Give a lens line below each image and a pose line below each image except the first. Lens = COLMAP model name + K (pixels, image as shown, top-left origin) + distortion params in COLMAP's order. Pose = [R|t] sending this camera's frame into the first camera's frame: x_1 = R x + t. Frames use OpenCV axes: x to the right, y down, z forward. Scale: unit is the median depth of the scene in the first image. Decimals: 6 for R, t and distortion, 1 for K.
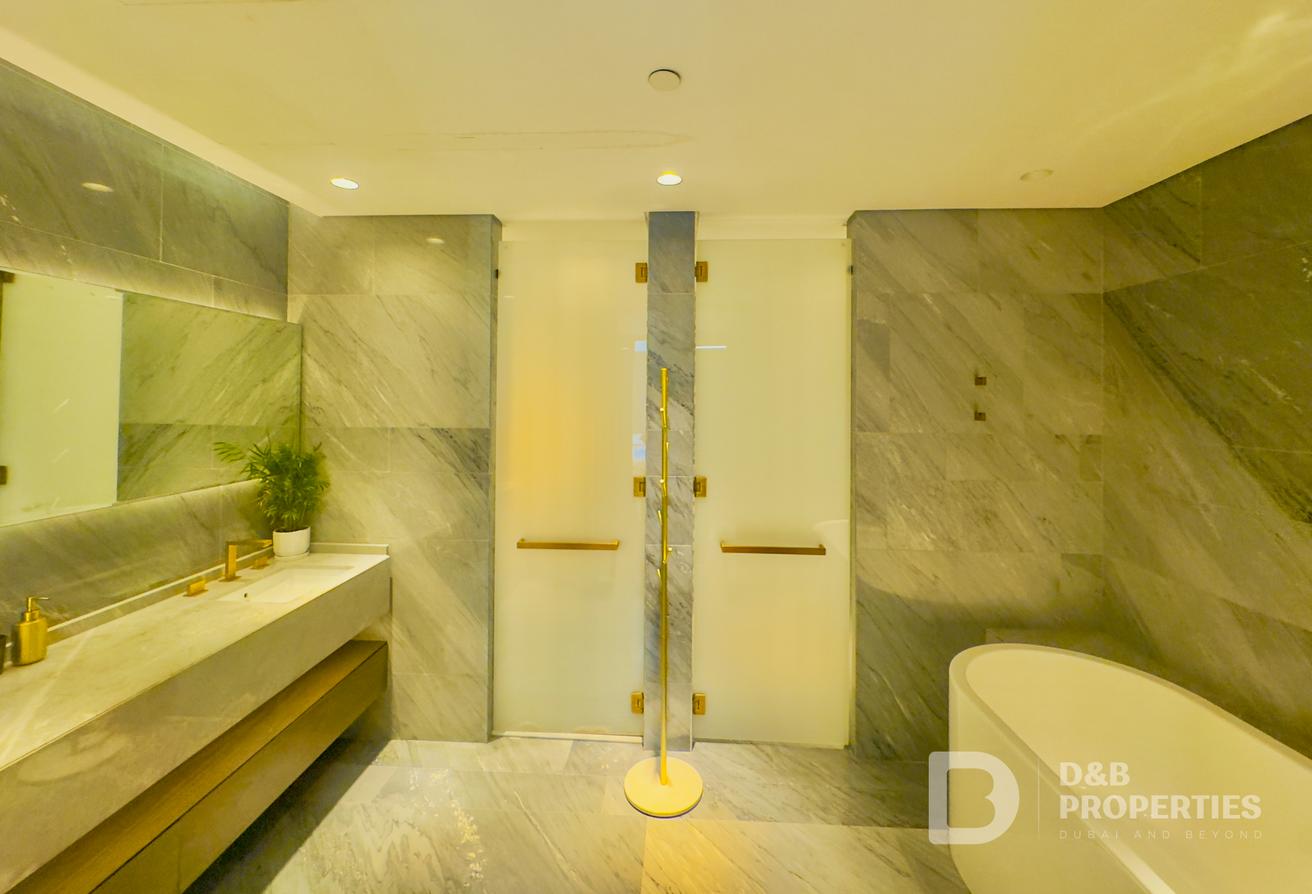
lens RADIAL K [[526.3, 0, 650.1], [0, 526.3, 388.0], [0, 0, 1]] dist [0.002983, 0.000285]
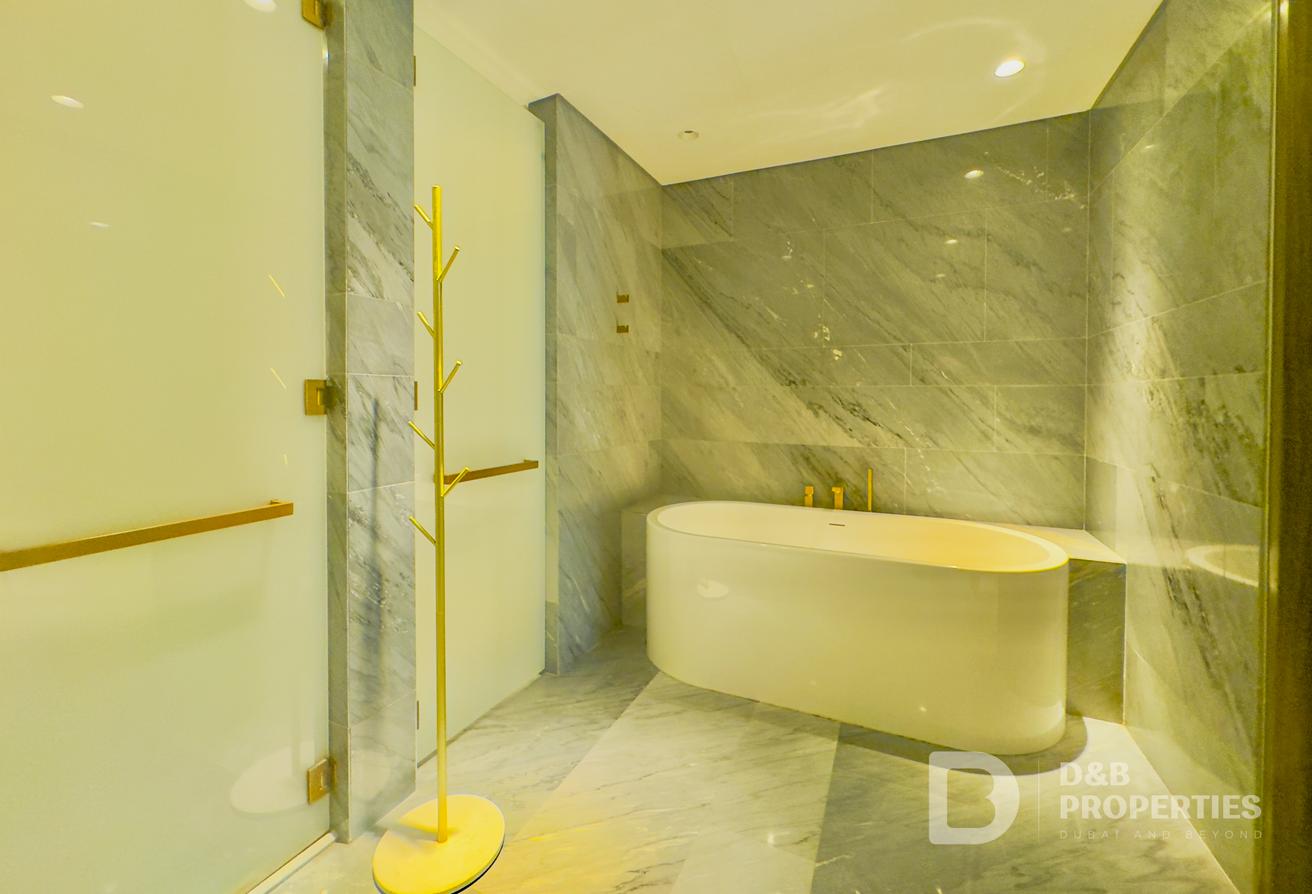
lens RADIAL K [[539.4, 0, 652.9], [0, 539.4, 400.8], [0, 0, 1]] dist [0.009073, -0.000024]
pose [[0.365752, -0.009037, 0.930668, -0.483693], [-0.021632, 0.999600, 0.018207, 0.201061], [-0.930461, -0.026792, 0.365410, 0.534618]]
